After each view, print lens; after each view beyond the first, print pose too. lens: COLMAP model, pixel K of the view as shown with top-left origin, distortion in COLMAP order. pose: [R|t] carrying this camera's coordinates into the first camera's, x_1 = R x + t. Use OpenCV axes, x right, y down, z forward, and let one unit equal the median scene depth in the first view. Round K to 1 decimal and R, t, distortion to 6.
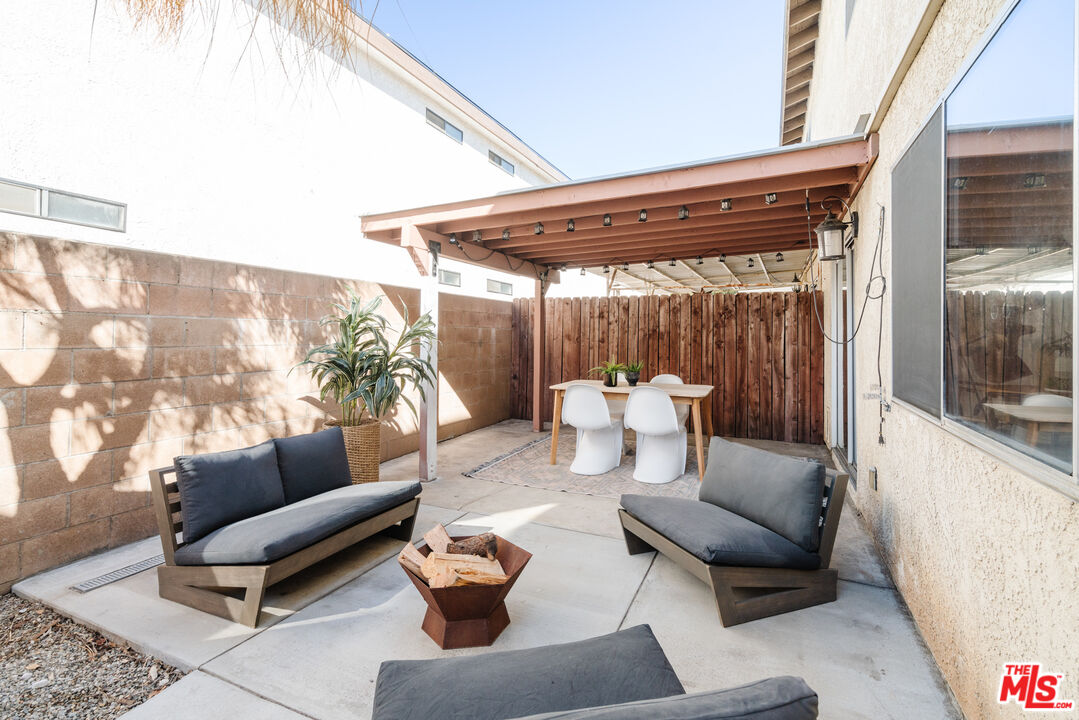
lens RADIAL K [[488.8, 0, 546.0], [0, 488.8, 335.8], [0, 0, 1]] dist [-0.012551, 0.001319]
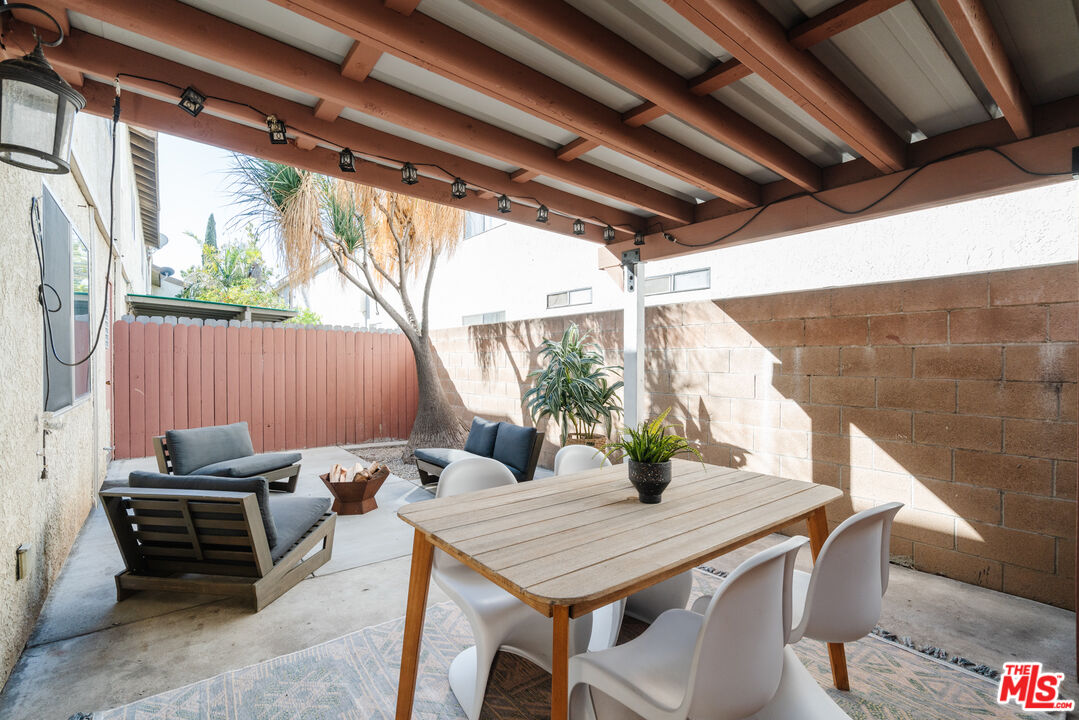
lens RADIAL K [[488.8, 0, 541.8], [0, 488.8, 361.4], [0, 0, 1]] dist [-0.012551, 0.001319]
pose [[-0.456130, 0.003024, -0.889908, 0.925305], [-0.002630, 0.999985, 0.004745, -0.006649], [0.889910, 0.004505, -0.456115, 1.927256]]
